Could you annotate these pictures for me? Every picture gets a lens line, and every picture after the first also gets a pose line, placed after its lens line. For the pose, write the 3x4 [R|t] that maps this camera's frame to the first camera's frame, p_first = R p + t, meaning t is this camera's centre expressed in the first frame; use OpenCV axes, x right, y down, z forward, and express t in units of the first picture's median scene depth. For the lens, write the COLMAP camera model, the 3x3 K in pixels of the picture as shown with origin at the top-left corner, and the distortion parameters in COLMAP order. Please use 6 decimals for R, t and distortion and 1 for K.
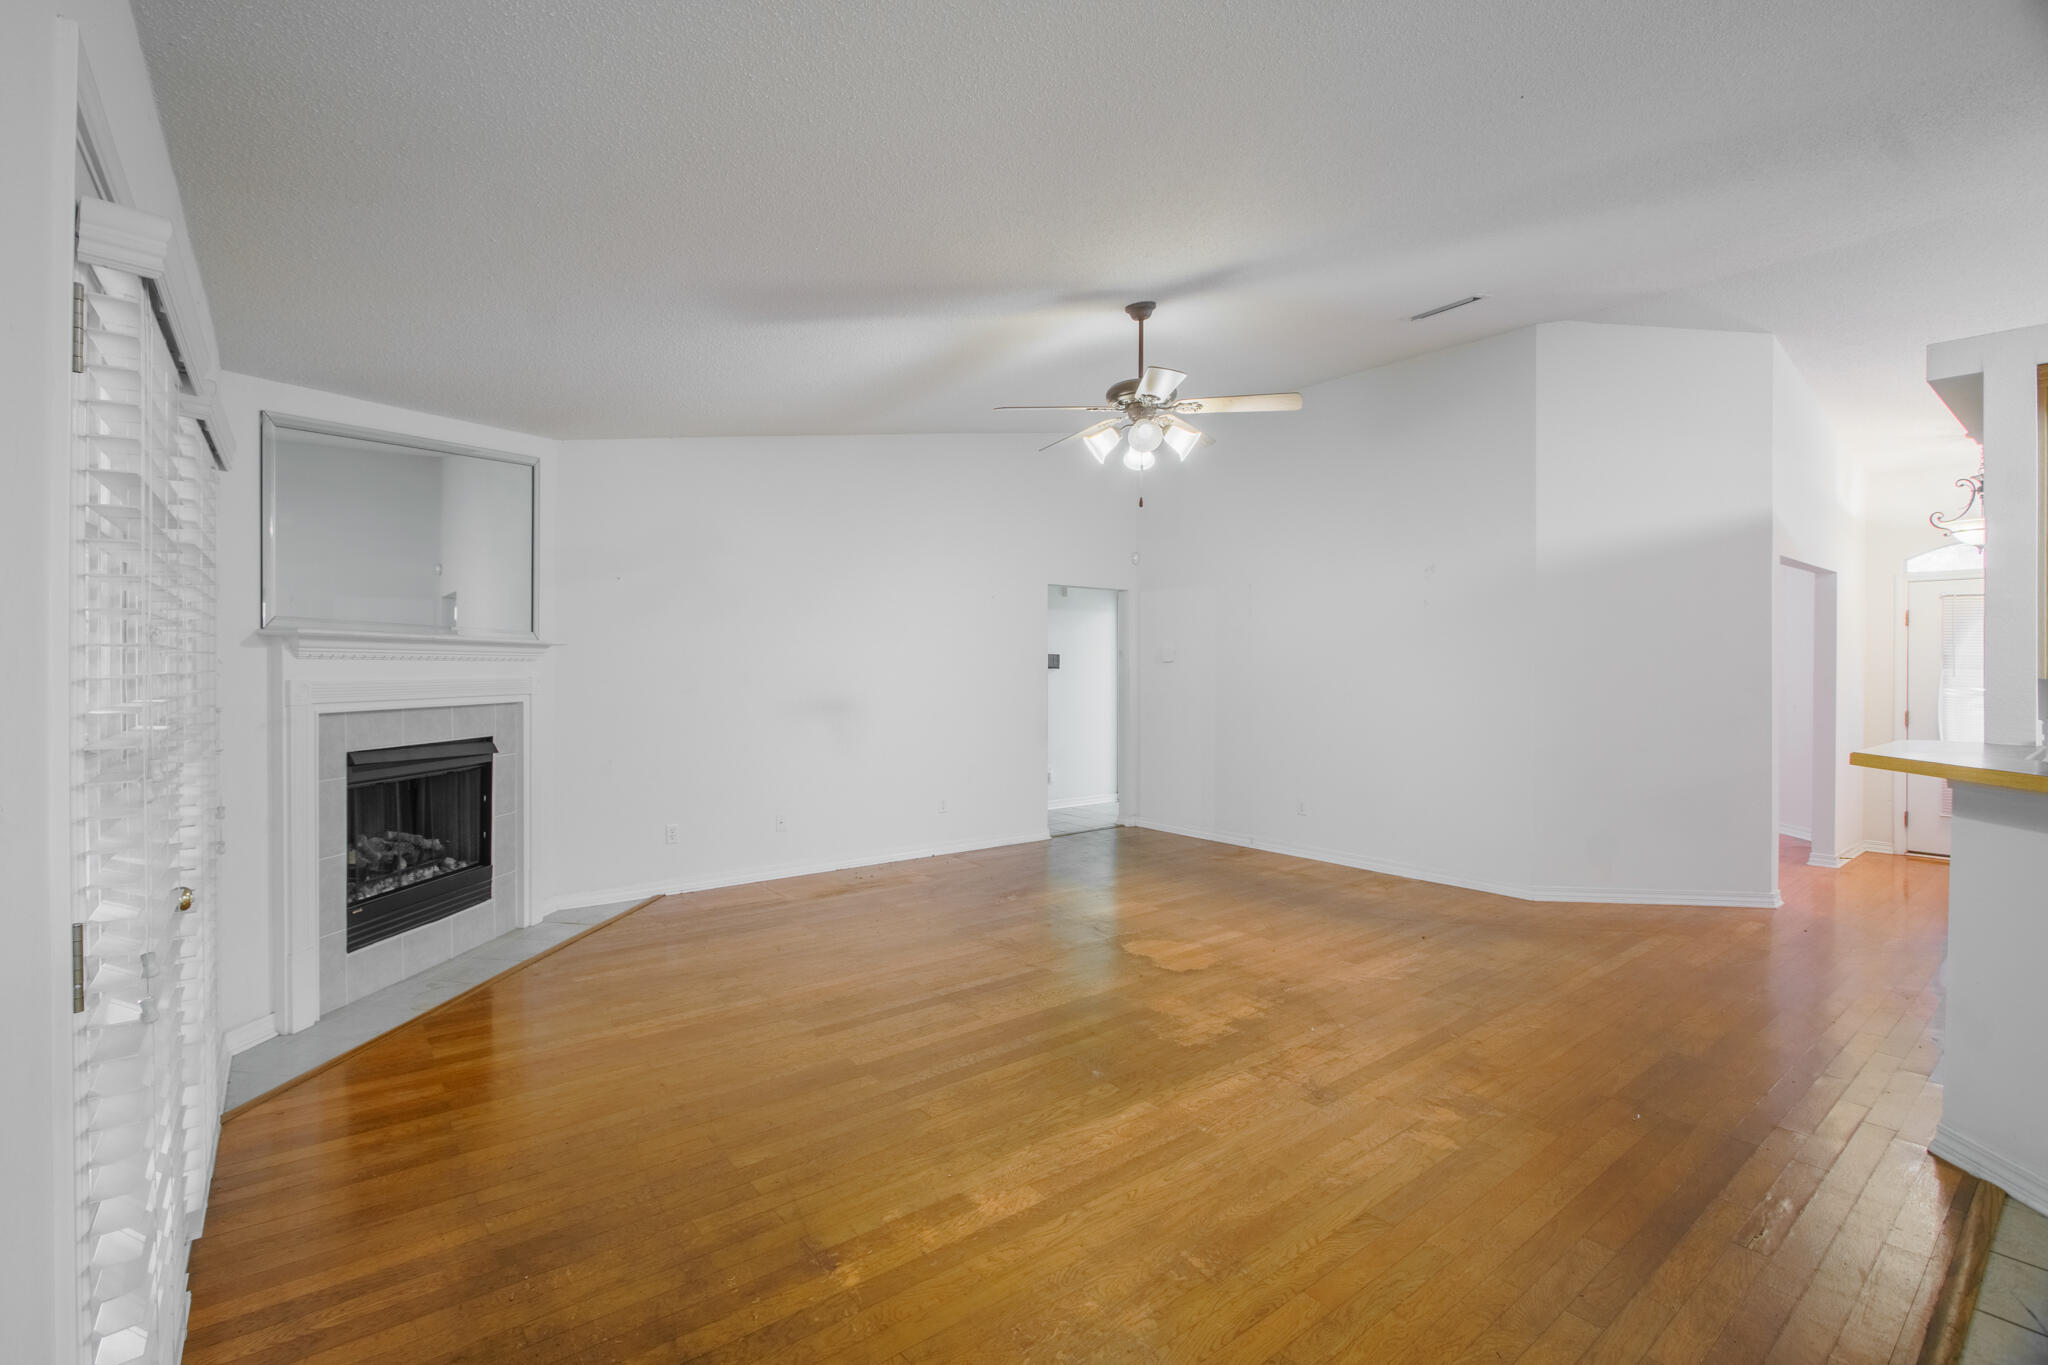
lens RADIAL K [[908.9, 0, 985.7], [0, 908.9, 671.7], [0, 0, 1]] dist [-0.004105, -0.000344]
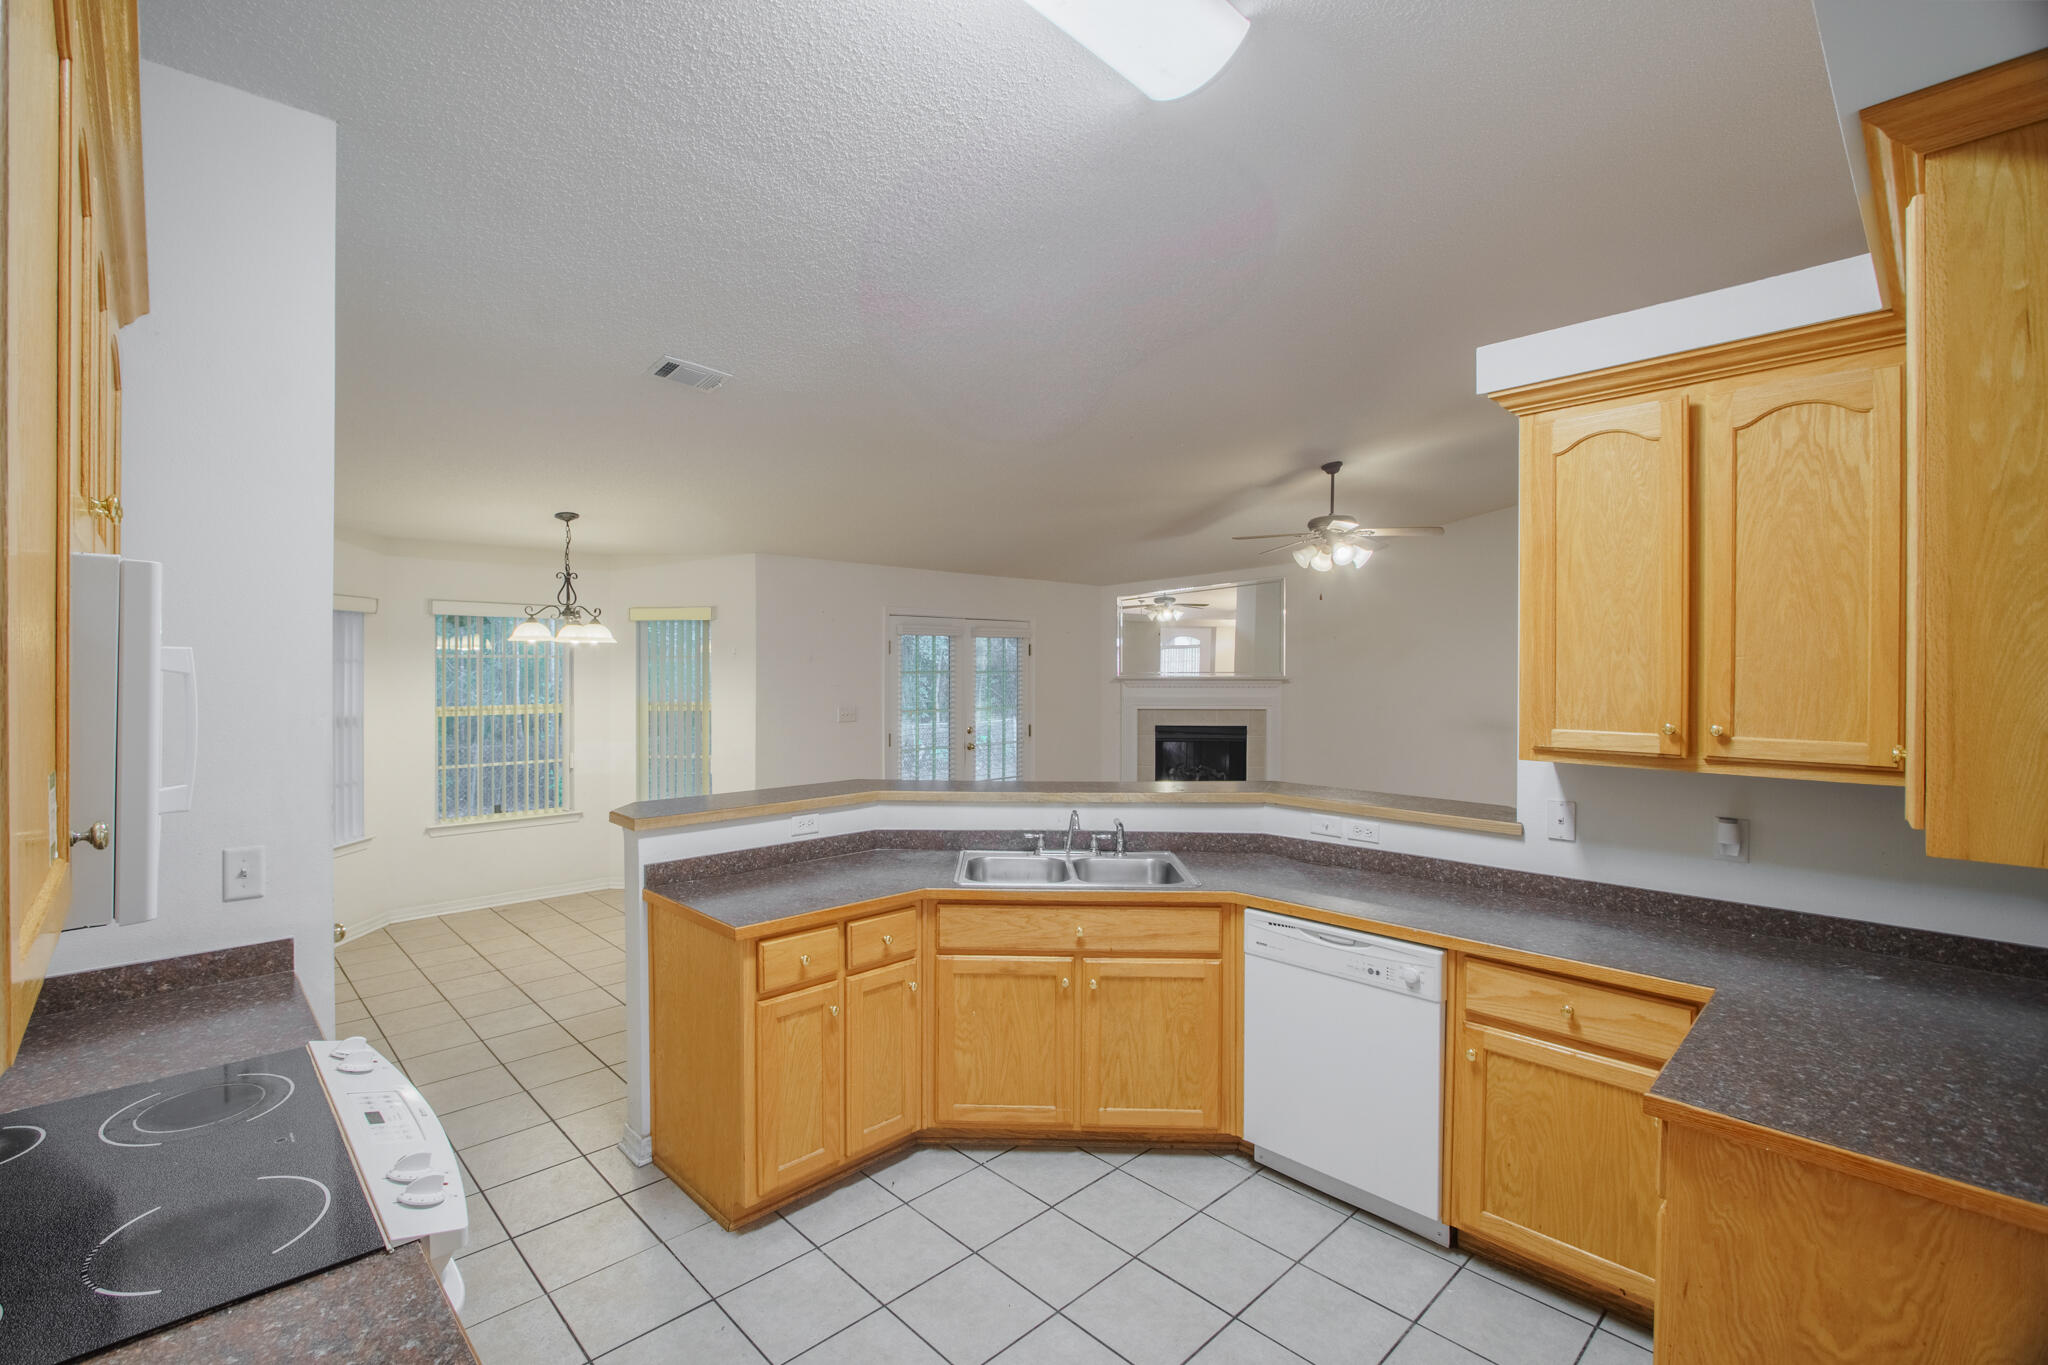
lens RADIAL K [[908.9, 0, 985.7], [0, 908.9, 671.7], [0, 0, 1]] dist [-0.004105, -0.000344]
pose [[0.092346, 0.003192, -0.995722, 1.495673], [-0.003952, 0.999988, 0.002839, -0.055957], [0.995719, 0.003673, 0.092358, 0.263648]]
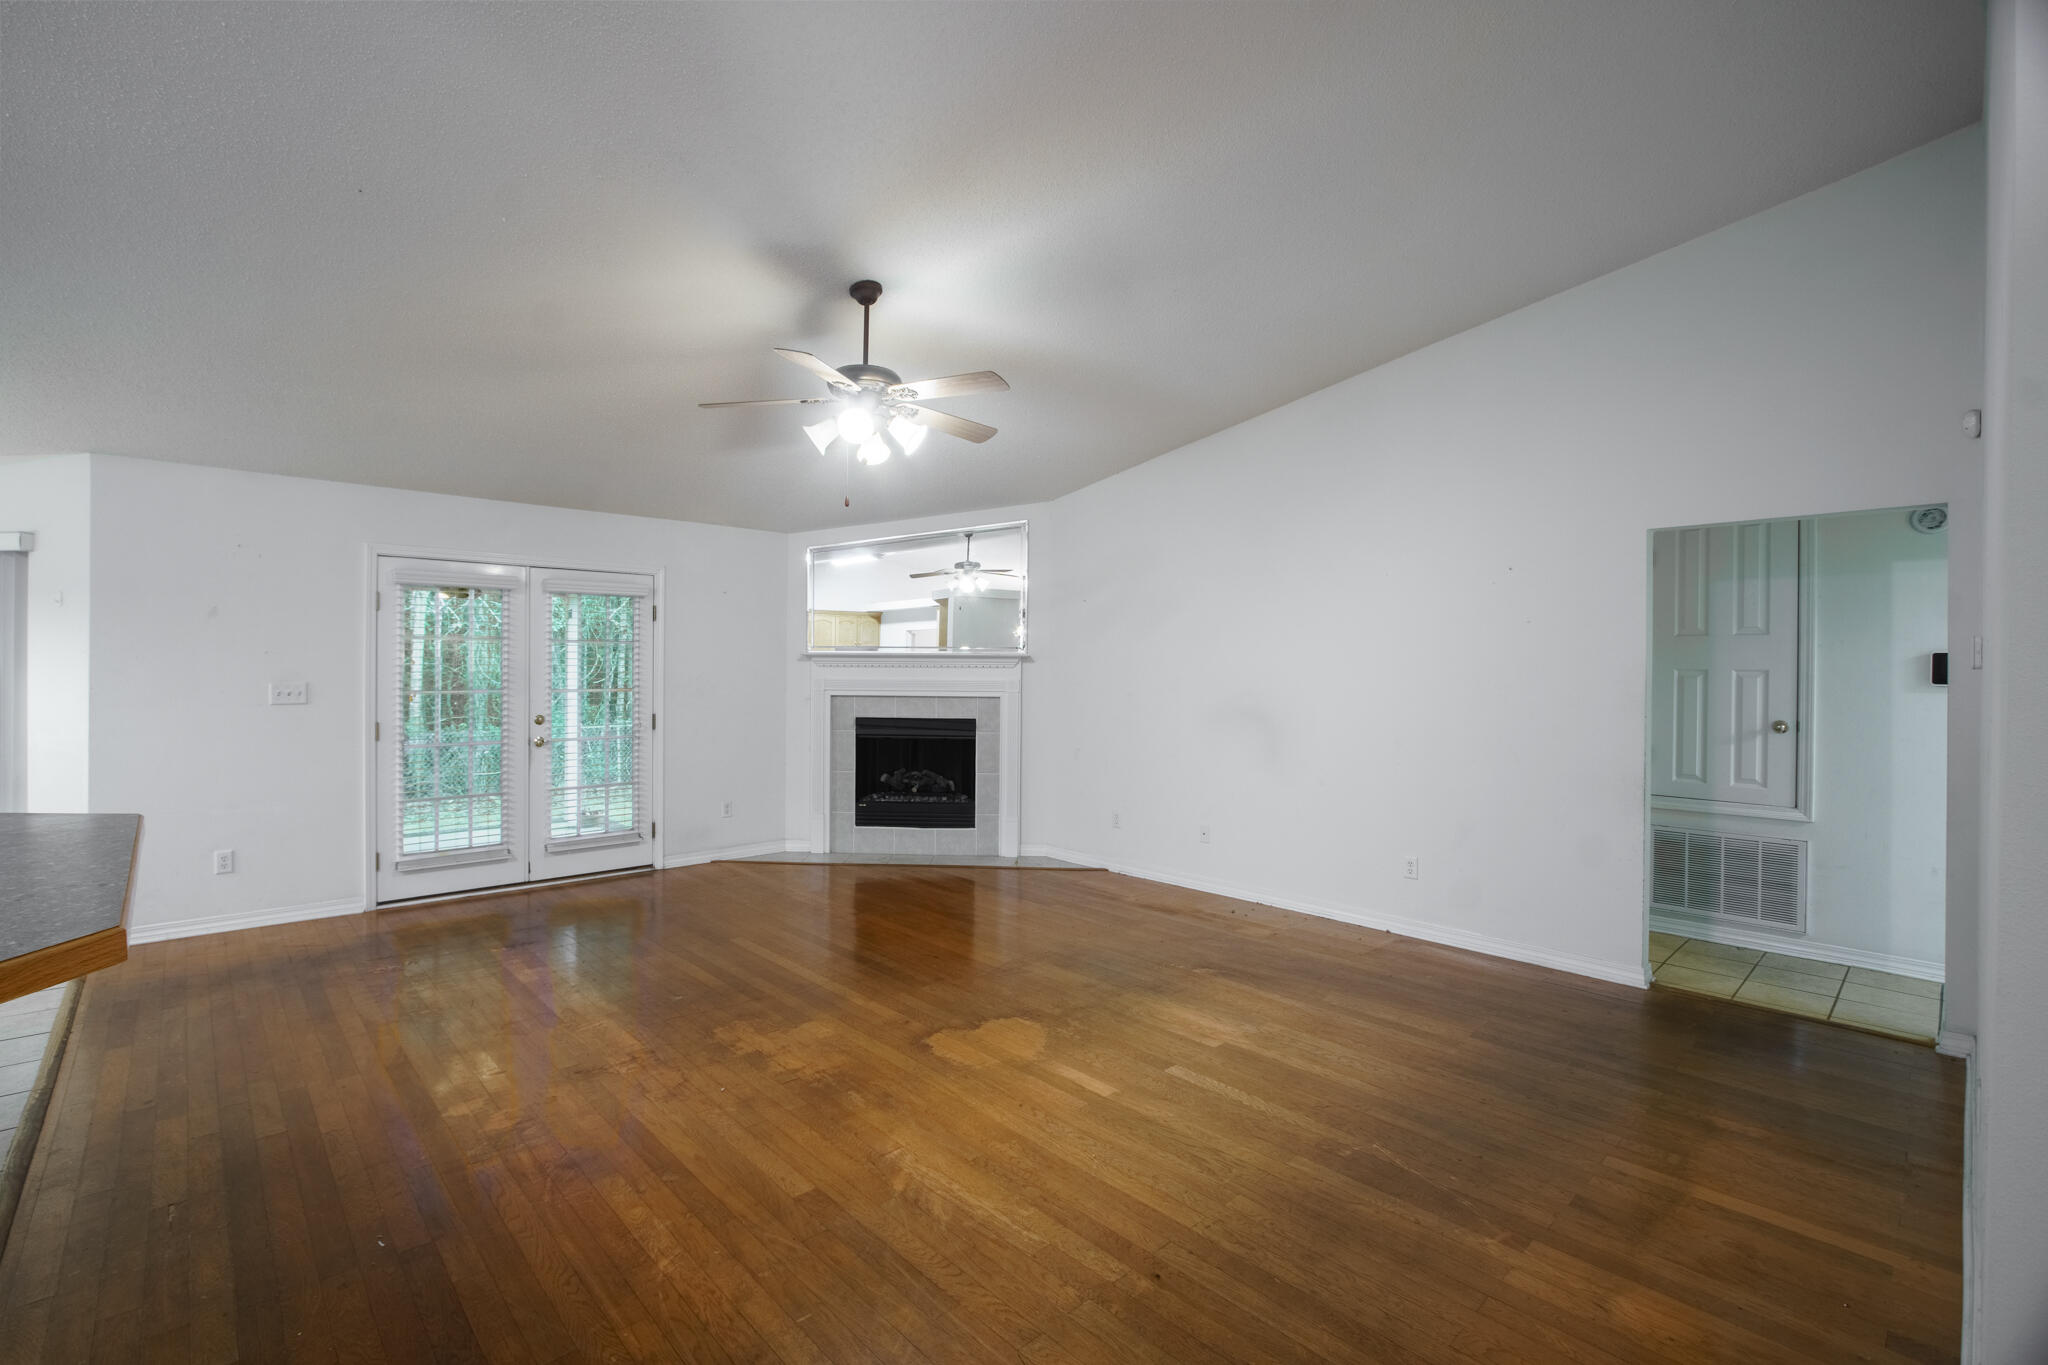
lens RADIAL K [[920.7, 0, 976.9], [0, 920.7, 671.4], [0, 0, 1]] dist [-0.003653, -0.000431]
pose [[0.059295, -0.001242, -0.998240, 1.036720], [-0.007925, 0.999967, -0.001715, -0.004838], [0.998209, 0.008013, 0.059283, 0.981360]]
